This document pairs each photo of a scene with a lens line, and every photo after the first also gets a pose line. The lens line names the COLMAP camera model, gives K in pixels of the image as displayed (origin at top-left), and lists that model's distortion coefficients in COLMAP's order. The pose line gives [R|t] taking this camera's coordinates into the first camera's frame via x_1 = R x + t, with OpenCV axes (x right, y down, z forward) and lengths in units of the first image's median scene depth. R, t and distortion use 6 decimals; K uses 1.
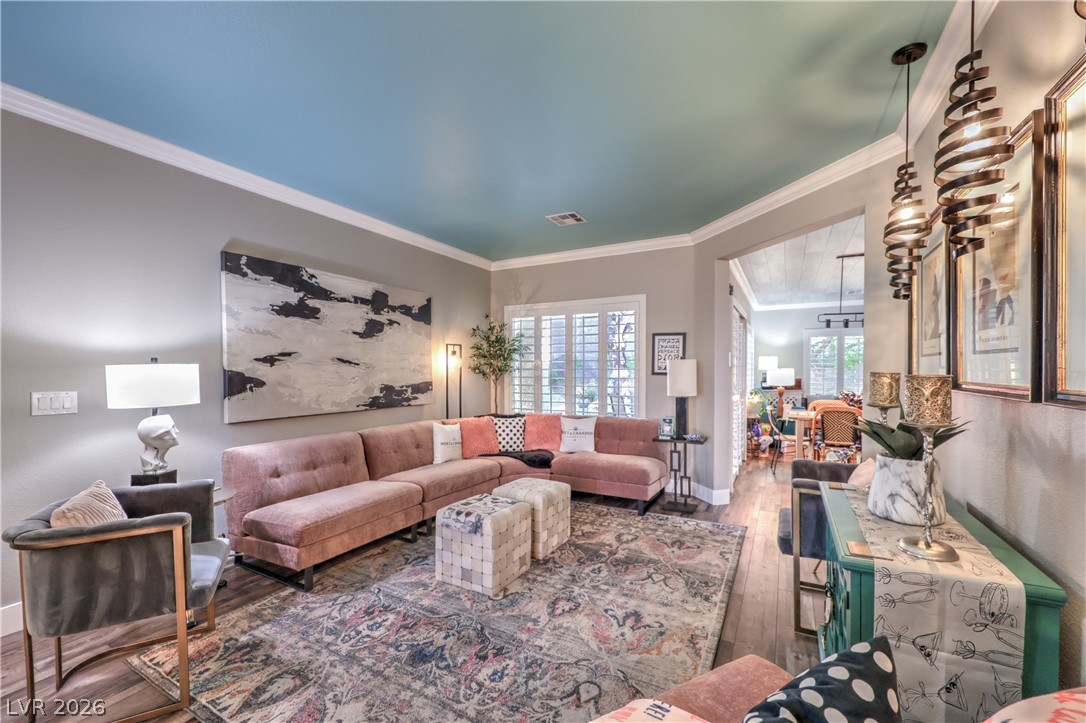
lens RADIAL K [[445.5, 0, 547.6], [0, 445.5, 374.3], [0, 0, 1]] dist [-0.002765, 0.000927]
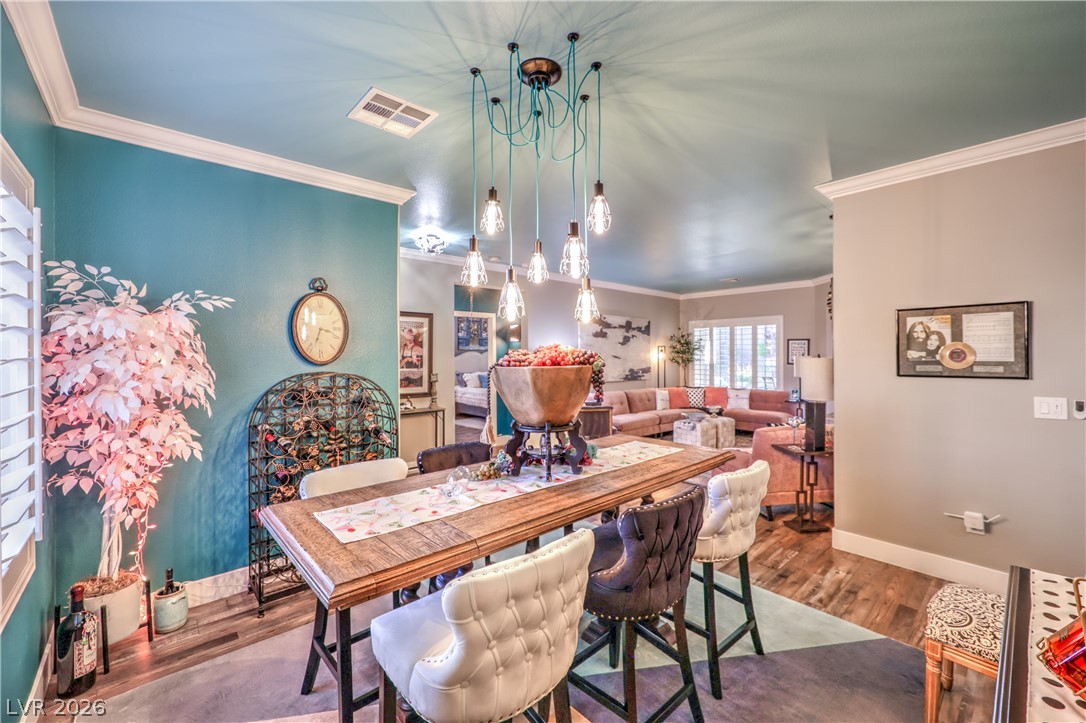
lens RADIAL K [[445.5, 0, 543.0], [0, 445.5, 352.3], [0, 0, 1]] dist [-0.002765, 0.000927]
pose [[0.942867, -0.000594, -0.333170, -0.081769], [-0.004484, 0.999885, -0.014472, -0.018683], [0.333140, 0.015140, 0.942756, -1.025000]]
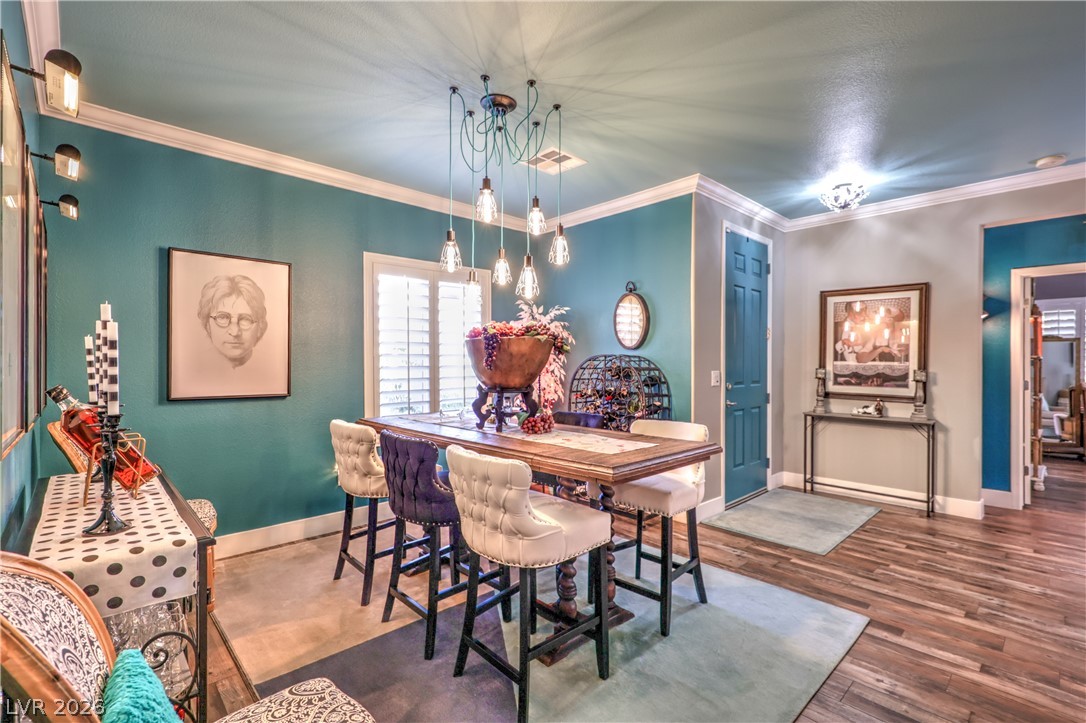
lens RADIAL K [[492.5, 0, 551.1], [0, 492.5, 368.2], [0, 0, 1]] dist [0.004837, 0.000732]
pose [[-0.293569, 0.016943, -0.955788, 0.387798], [-0.012475, 0.999690, 0.021553, 0.012576], [0.955856, 0.018251, -0.293267, -0.279948]]
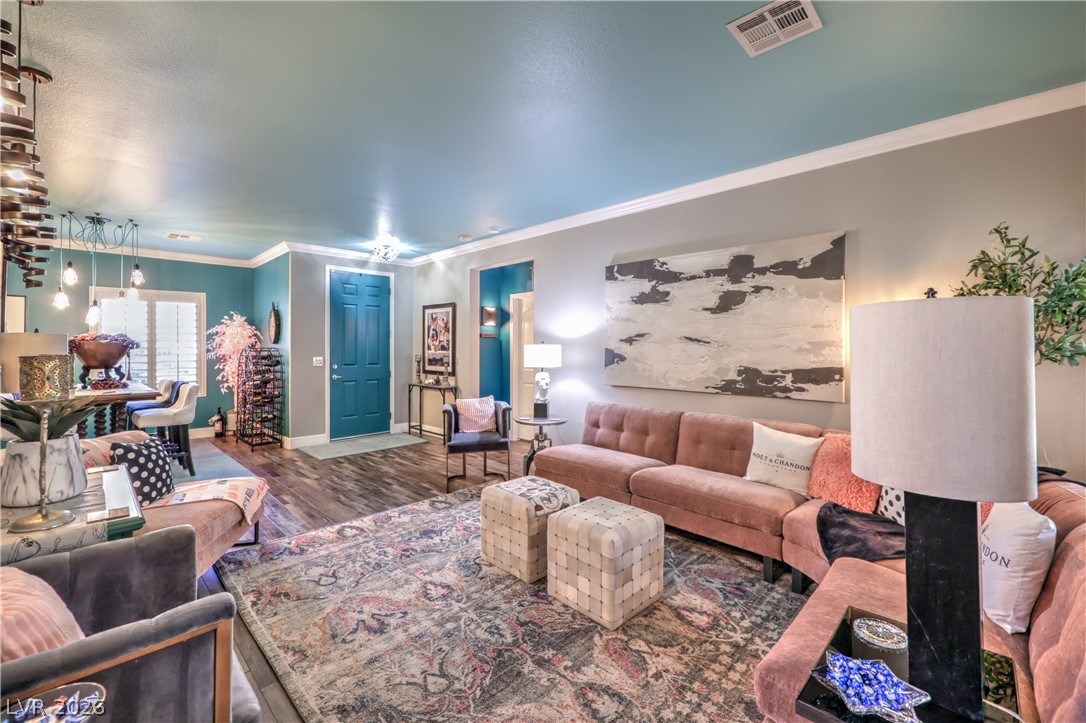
lens RADIAL K [[445.5, 0, 534.9], [0, 445.5, 343.5], [0, 0, 1]] dist [-0.002765, 0.000927]
pose [[-0.280500, -0.003161, -0.959849, 0.563484], [-0.009454, 0.999955, -0.000530, -0.016387], [0.959807, 0.008925, -0.280517, 0.906309]]
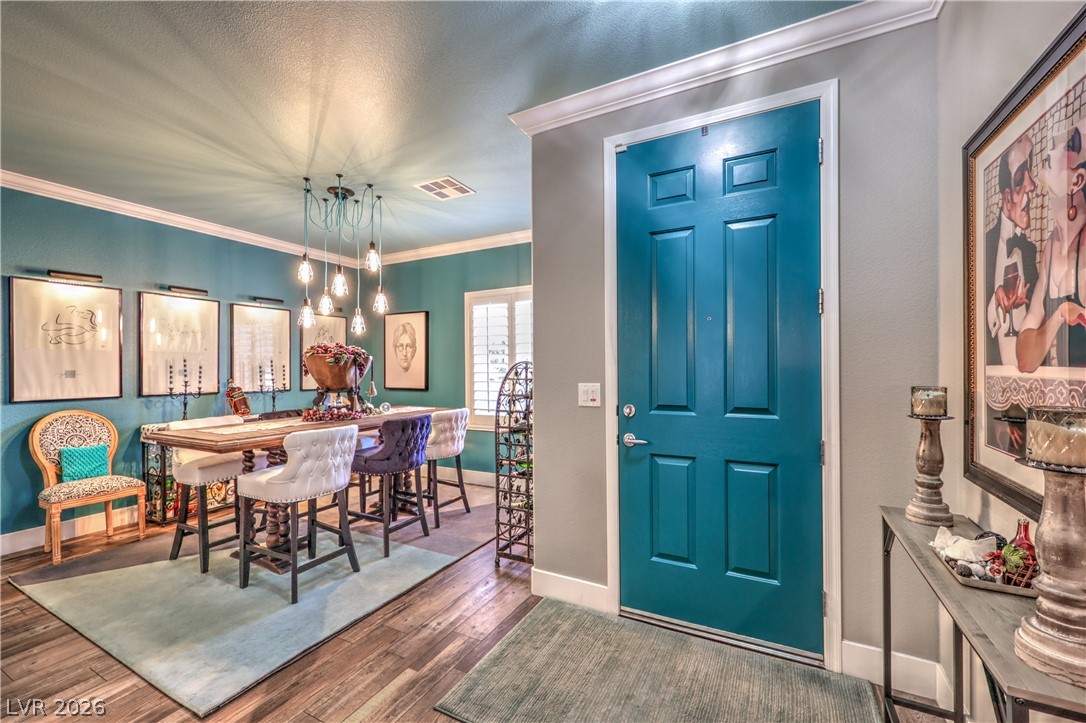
lens RADIAL K [[445.5, 0, 545.7], [0, 445.5, 368.9], [0, 0, 1]] dist [-0.002765, 0.000927]
pose [[-0.999721, 0.010935, -0.020914, -0.640497], [0.010629, 0.999836, 0.014681, 0.007976], [0.021071, 0.014455, -0.999673, 0.348234]]
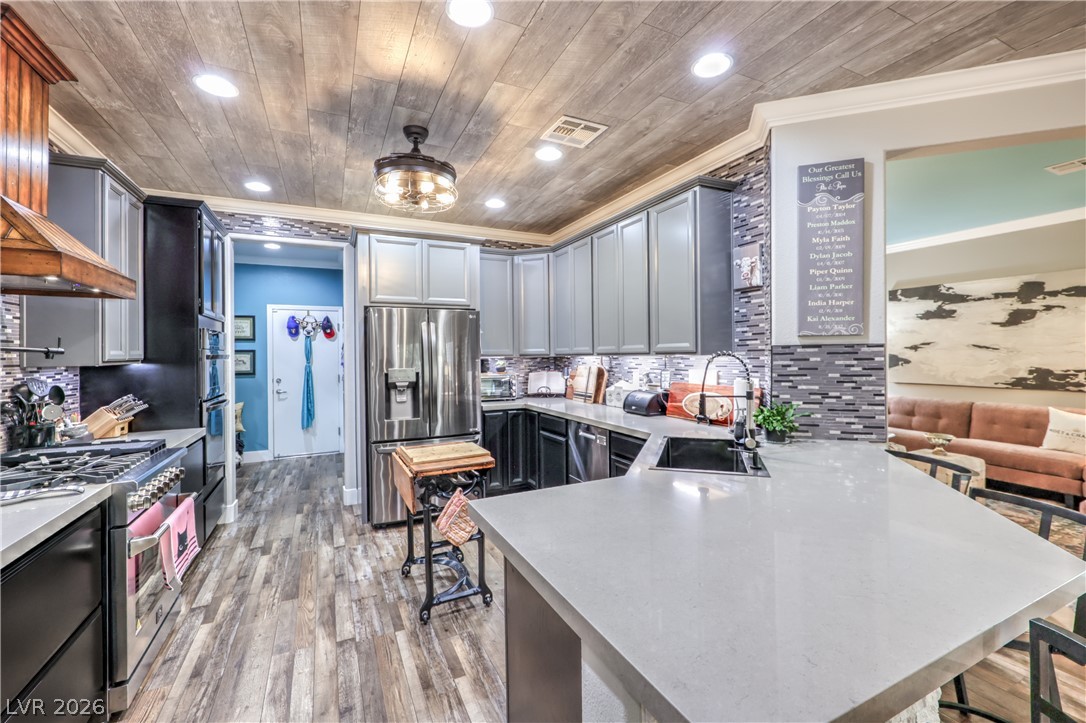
lens RADIAL K [[445.5, 0, 551.4], [0, 445.5, 352.3], [0, 0, 1]] dist [-0.002765, 0.000927]
pose [[-0.570945, 0.009452, -0.820934, 1.248458], [0.003546, 0.999953, 0.009047, -0.028665], [0.820980, 0.002254, -0.570952, 0.689187]]
